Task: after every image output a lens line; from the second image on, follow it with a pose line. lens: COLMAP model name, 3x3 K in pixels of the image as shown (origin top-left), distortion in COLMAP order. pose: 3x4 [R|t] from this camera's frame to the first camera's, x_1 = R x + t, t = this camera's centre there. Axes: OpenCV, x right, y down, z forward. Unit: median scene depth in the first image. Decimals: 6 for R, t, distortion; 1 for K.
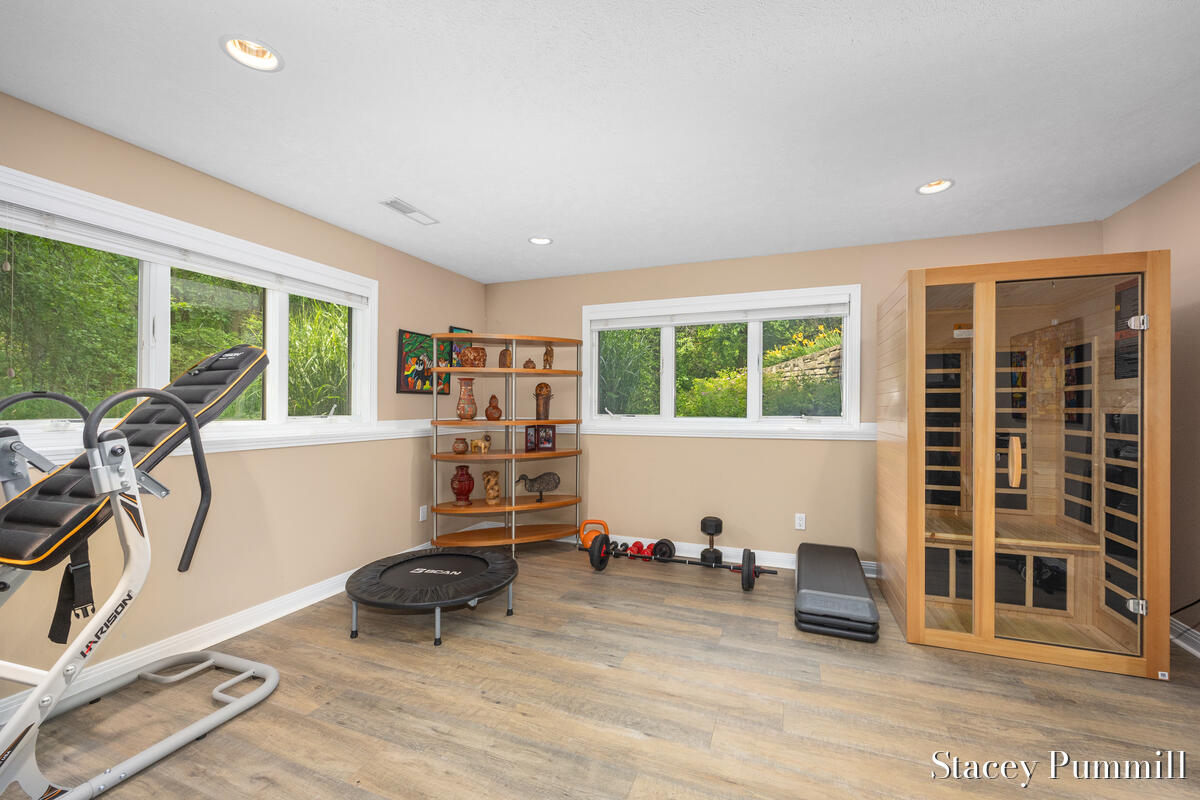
lens RADIAL K [[485.5, 0, 604.3], [0, 485.5, 400.2], [0, 0, 1]] dist [-0.001745, -0.000276]
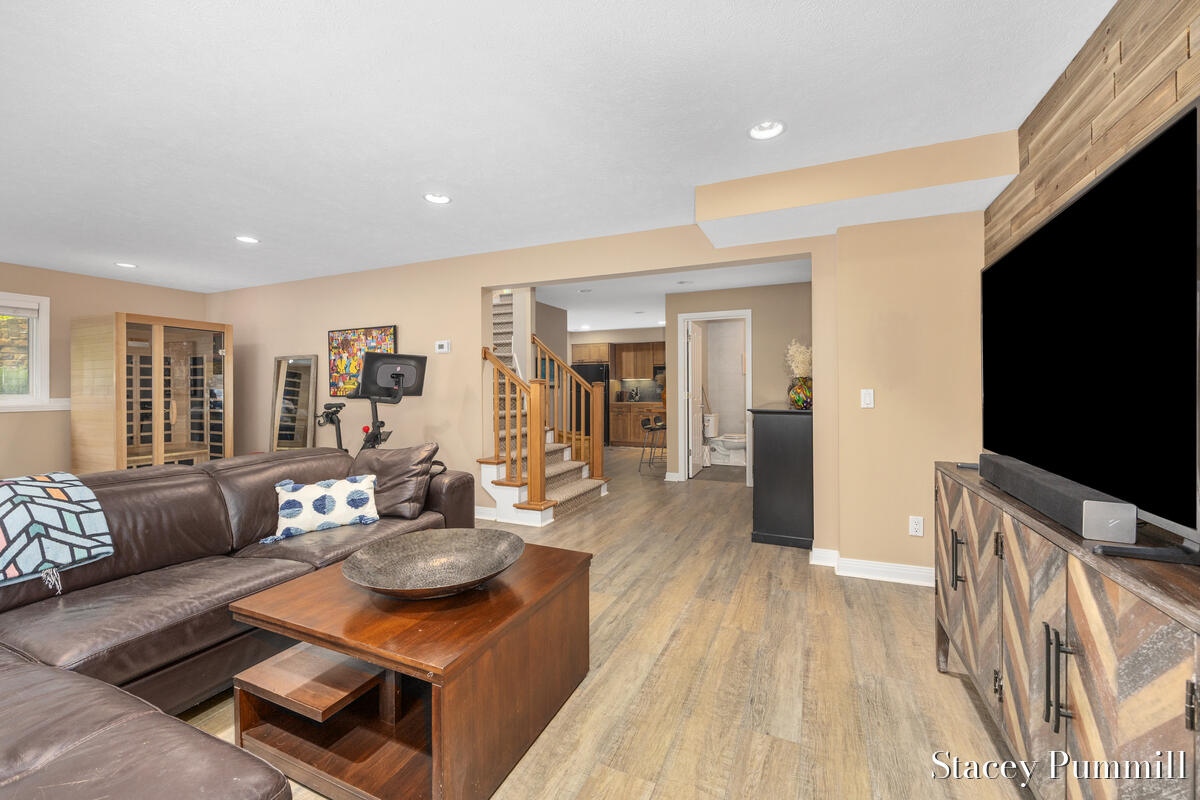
lens RADIAL K [[485.5, 0, 602.6], [0, 485.5, 393.0], [0, 0, 1]] dist [-0.001745, -0.000276]
pose [[0.068419, -0.008273, 0.997622, -0.983982], [0.002139, 0.999965, 0.008146, 0.030515], [-0.997654, 0.001577, 0.068434, -0.882826]]
